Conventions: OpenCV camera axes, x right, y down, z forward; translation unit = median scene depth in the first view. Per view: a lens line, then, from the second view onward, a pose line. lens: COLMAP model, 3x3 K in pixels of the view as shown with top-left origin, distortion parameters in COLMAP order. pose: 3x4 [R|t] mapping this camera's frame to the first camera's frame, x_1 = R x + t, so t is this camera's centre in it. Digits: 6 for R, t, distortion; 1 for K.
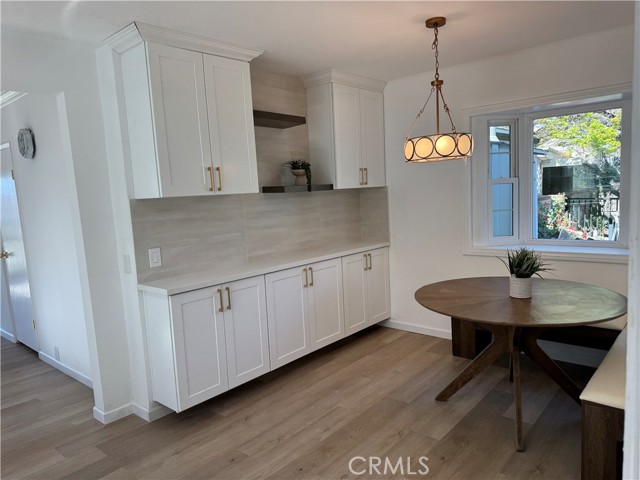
lens RADIAL K [[453.6, 0, 331.0], [0, 453.6, 240.9], [0, 0, 1]] dist [0.073165, -0.096976]
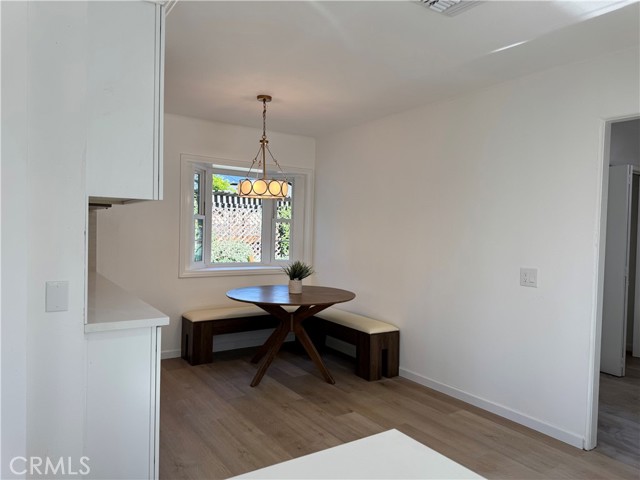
lens RADIAL K [[448.1, 0, 319.1], [0, 448.1, 240.0], [0, 0, 1]] dist [0.079951, -0.083002]
pose [[0.286603, 0.025968, 0.957697, -1.002236], [0.071386, 0.996275, -0.048377, 0.023762], [-0.955386, 0.082231, 0.283681, 0.492218]]
